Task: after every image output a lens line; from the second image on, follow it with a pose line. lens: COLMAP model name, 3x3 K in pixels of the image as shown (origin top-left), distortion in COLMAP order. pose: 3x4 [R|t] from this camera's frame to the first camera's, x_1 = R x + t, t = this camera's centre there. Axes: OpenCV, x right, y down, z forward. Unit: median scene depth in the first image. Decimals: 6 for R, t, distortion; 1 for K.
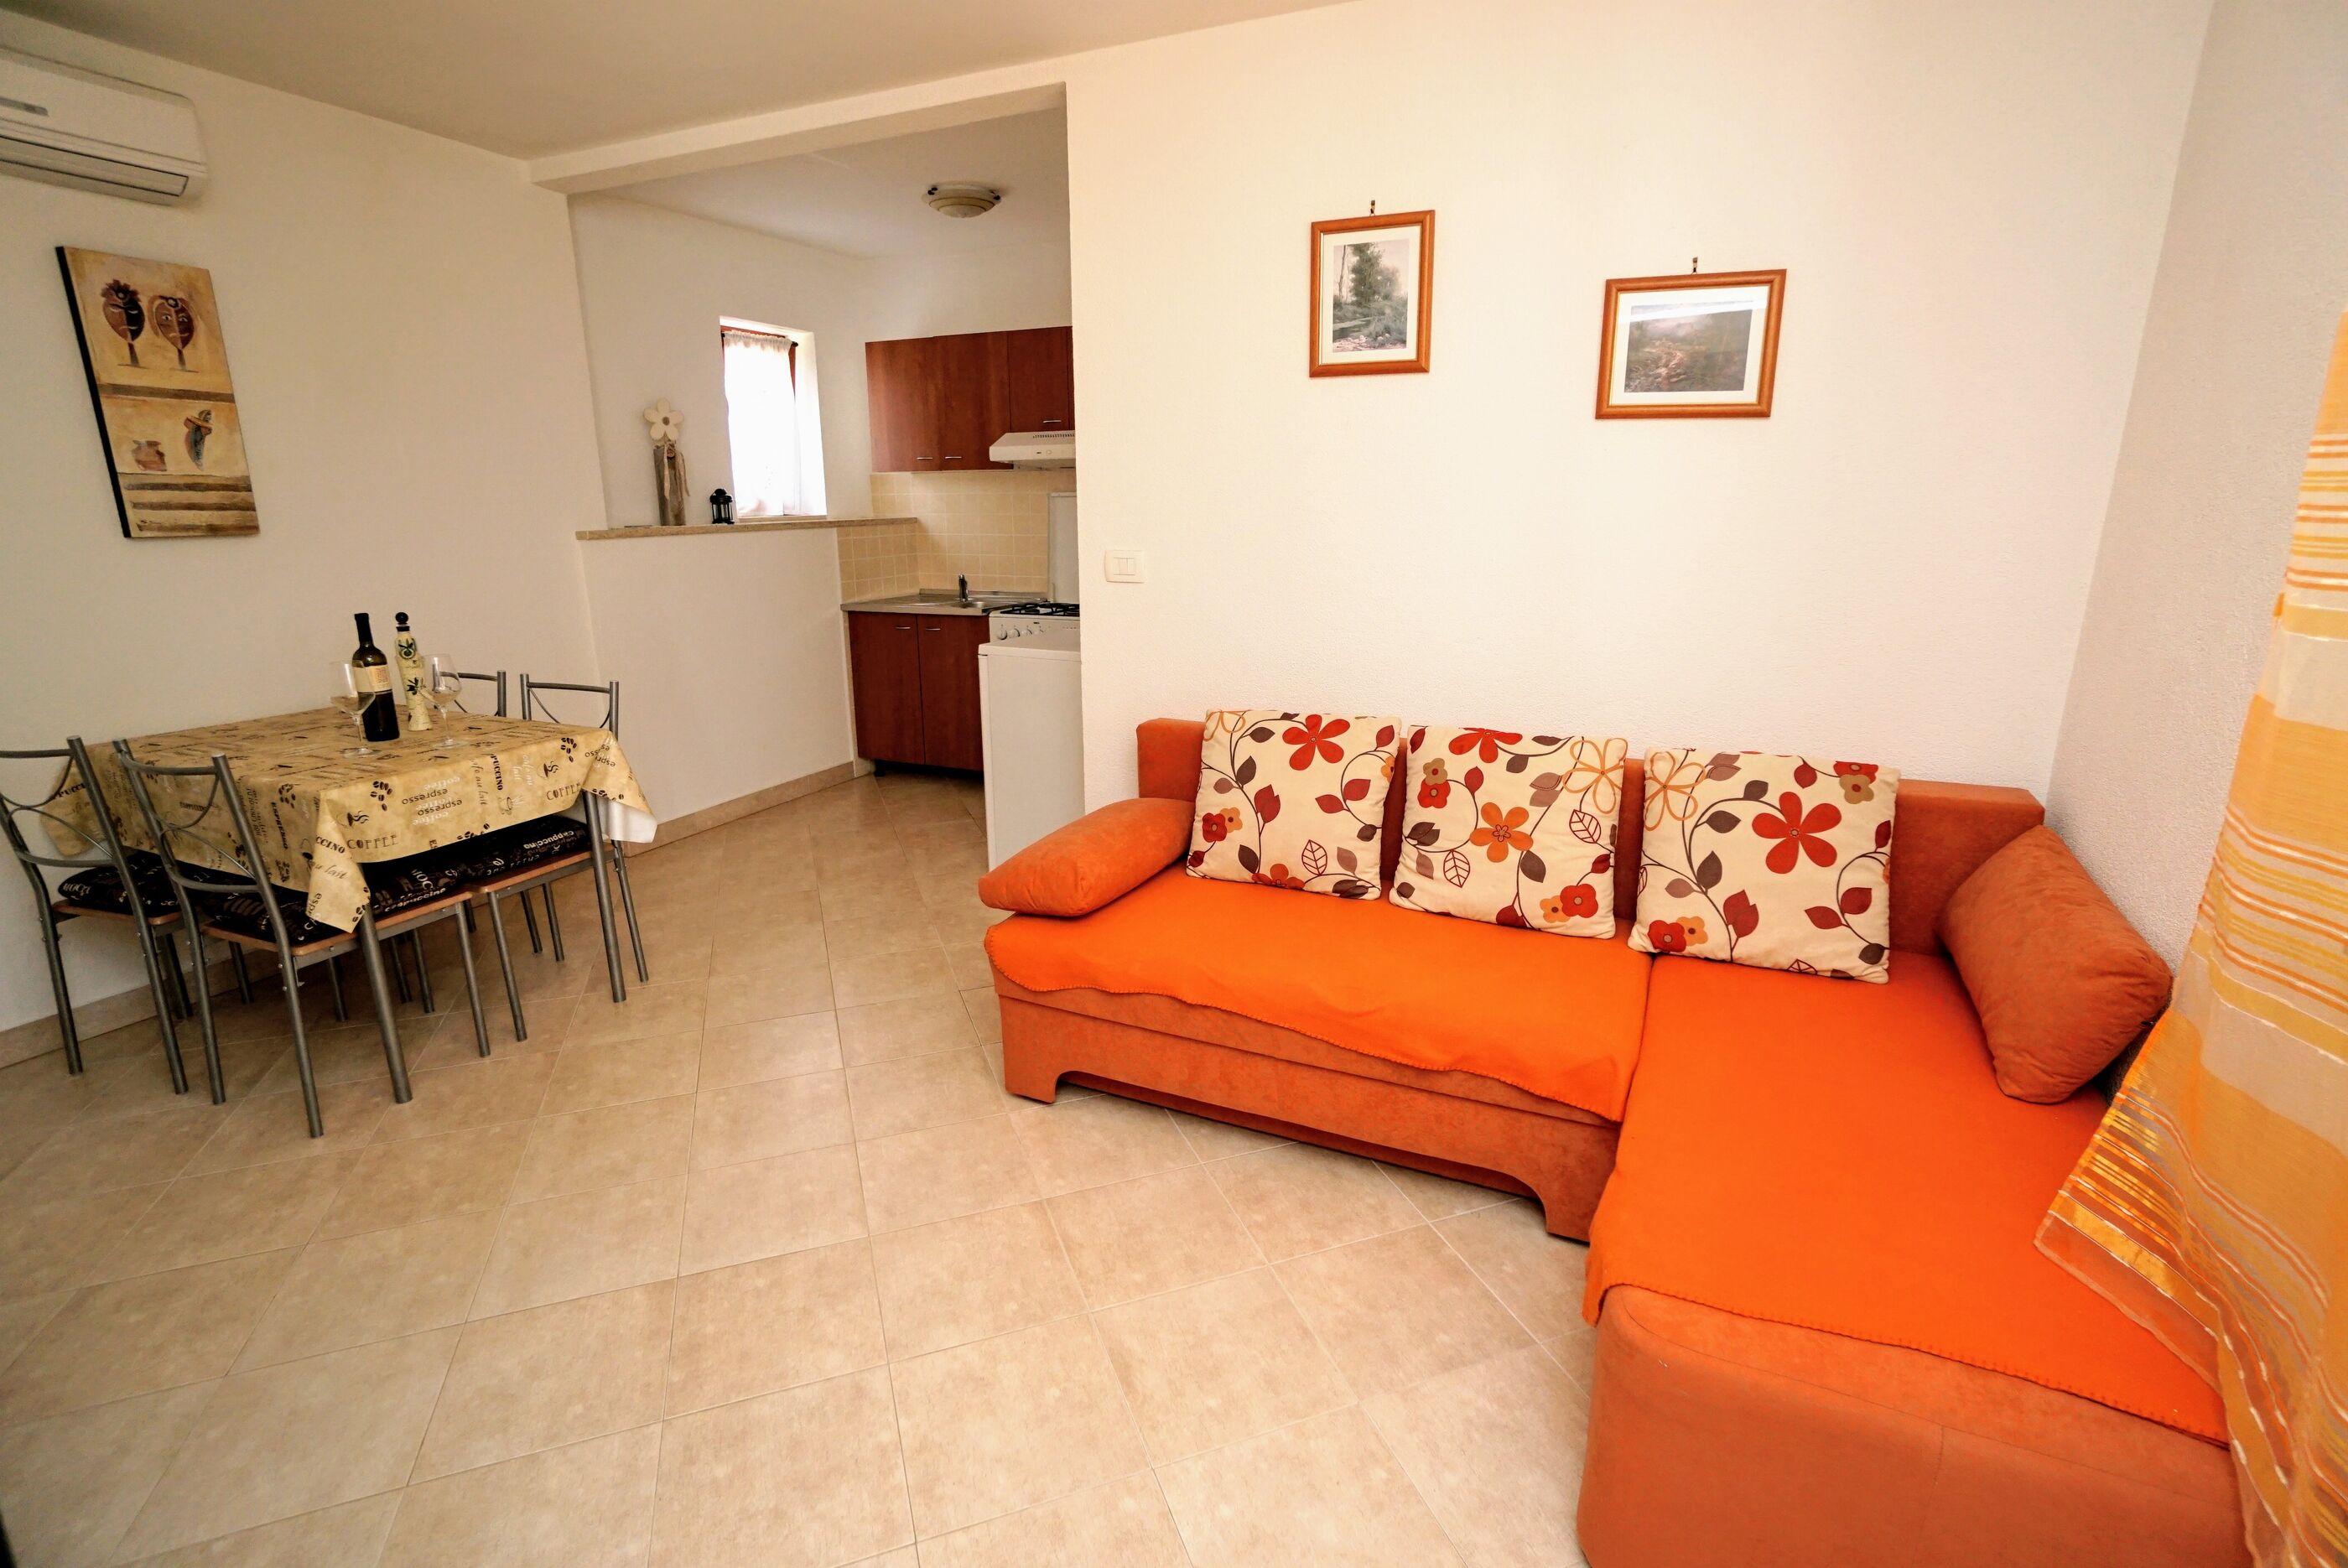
lens RADIAL K [[1095.6, 0, 1183.6], [0, 1095.6, 765.6], [0, 0, 1]] dist [-0.059138, 0.025600]
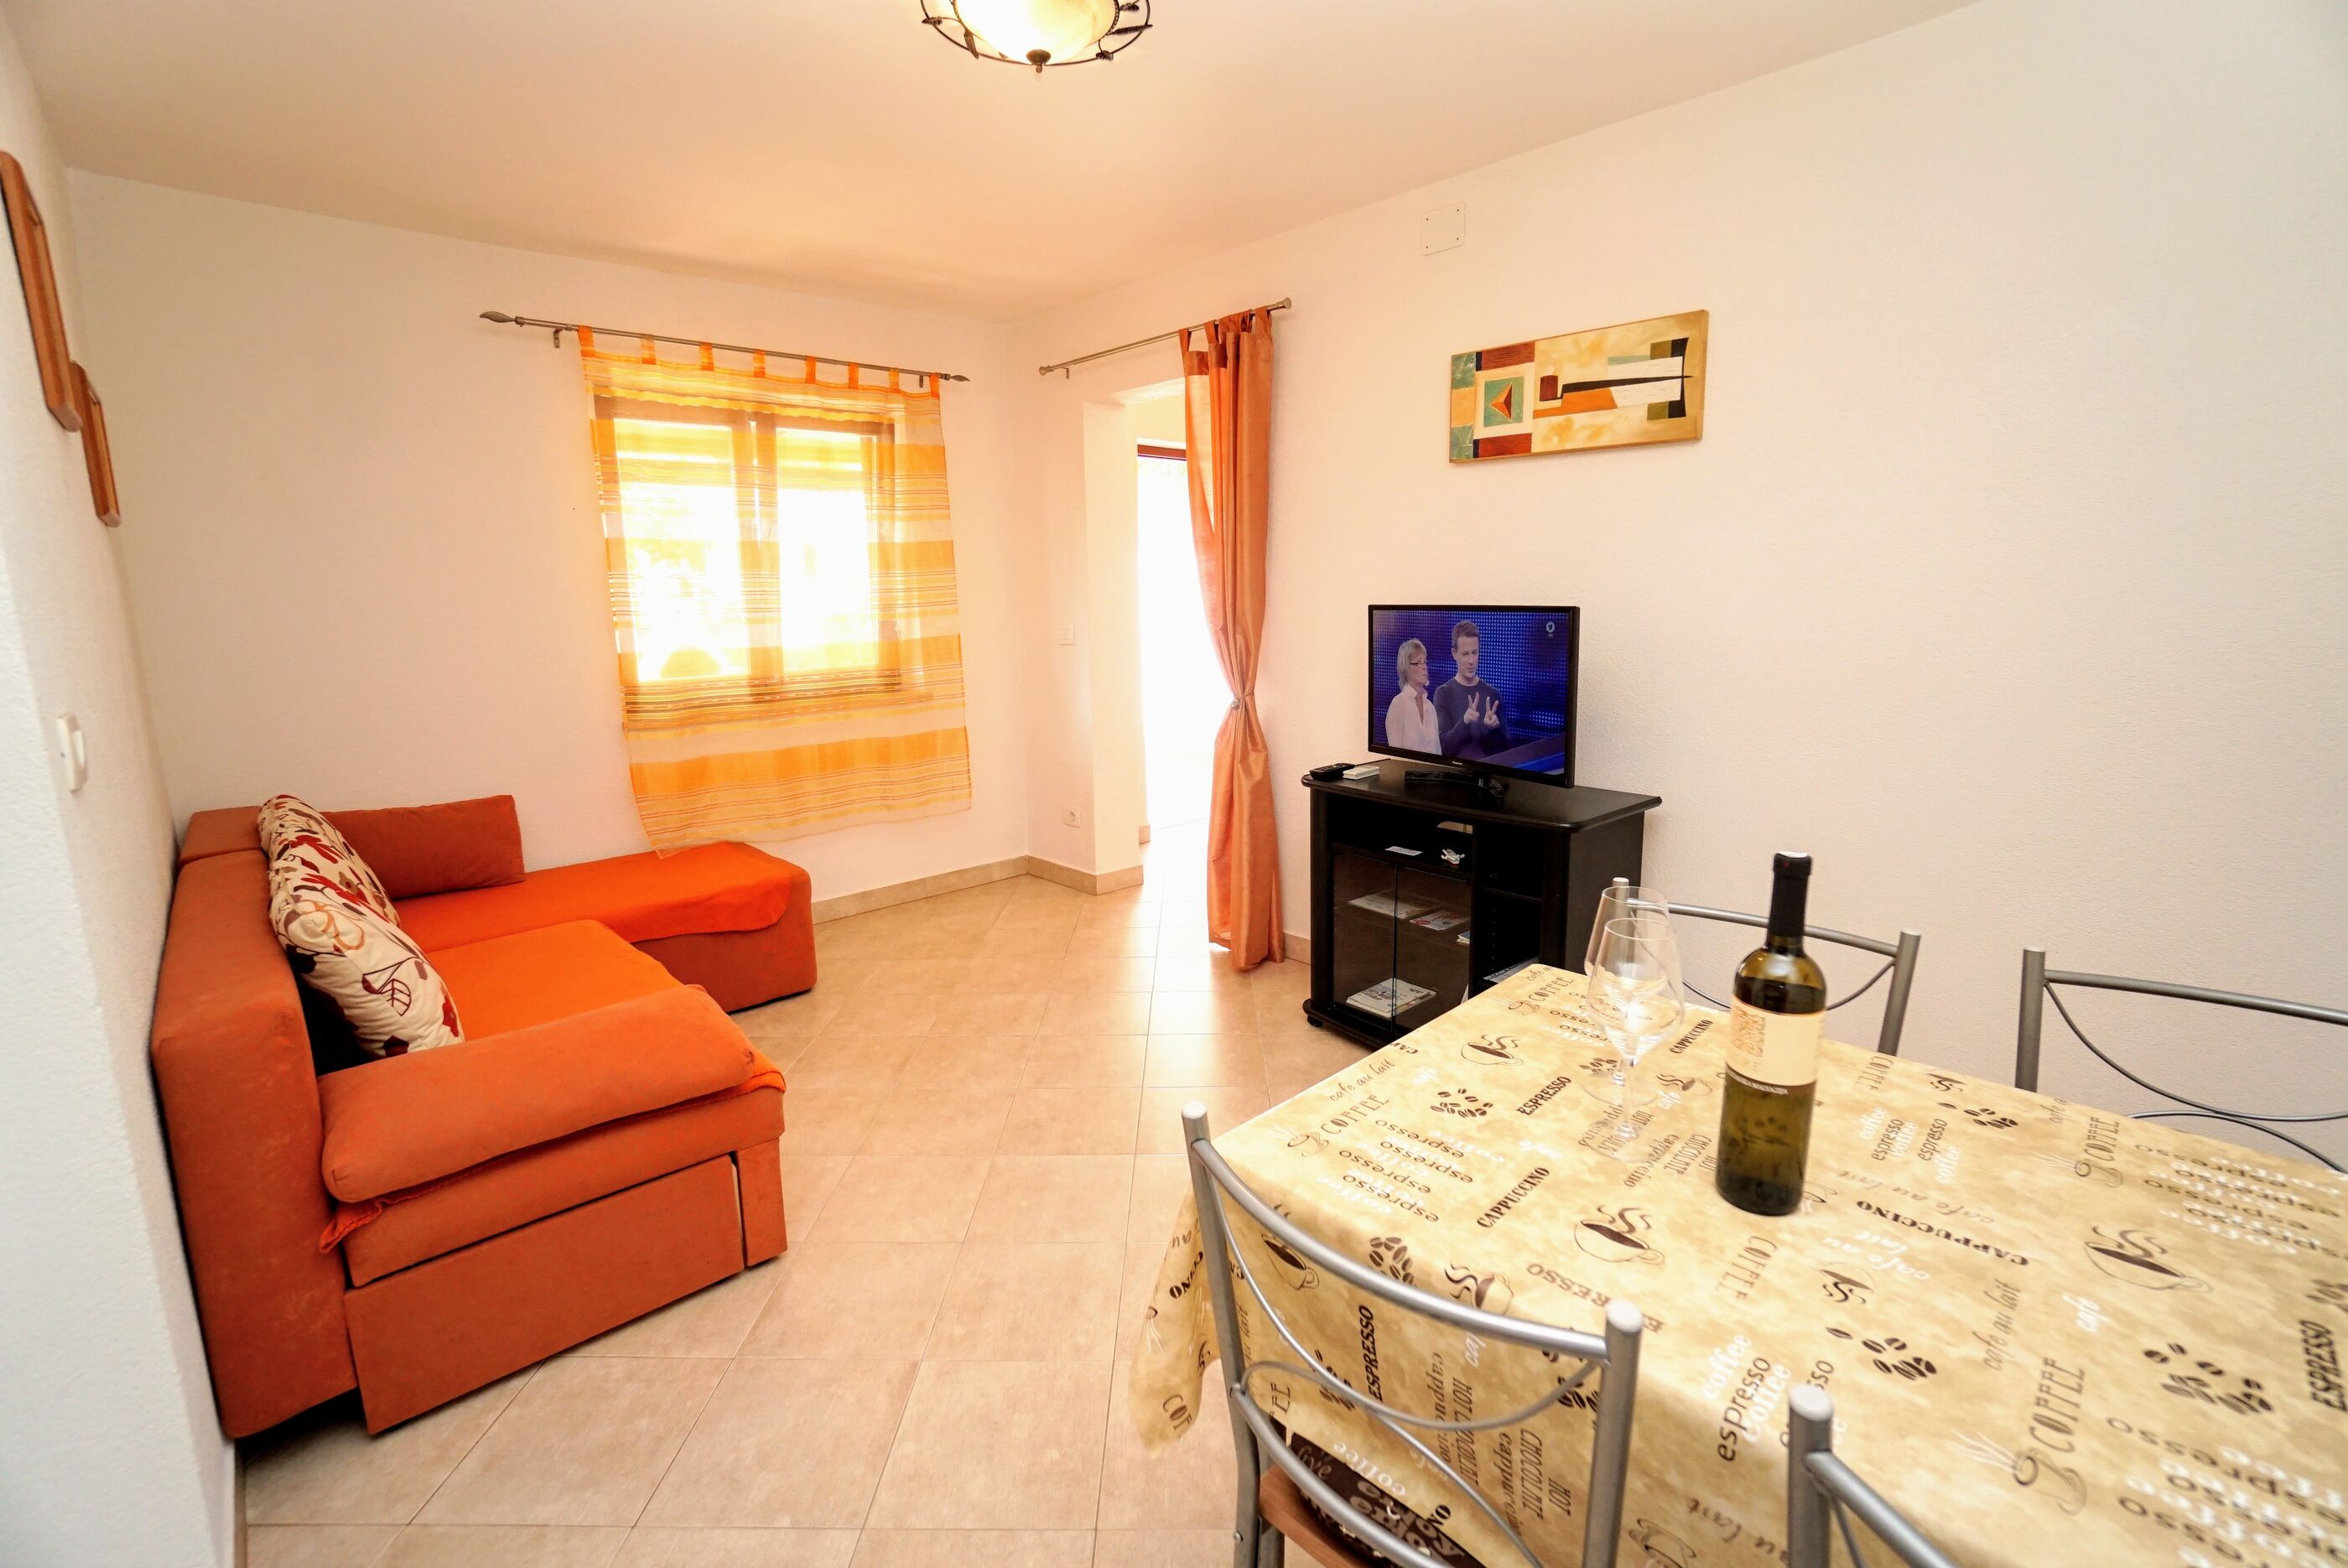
lens RADIAL K [[1036.7, 0, 1183.0], [0, 1036.7, 764.2], [0, 0, 1]] dist [-0.065428, 0.024173]
pose [[-0.931682, -0.039203, 0.361153, -0.690385], [0.110236, 0.916772, 0.383898, -0.315824], [-0.346145, 0.397483, -0.849818, 1.333252]]
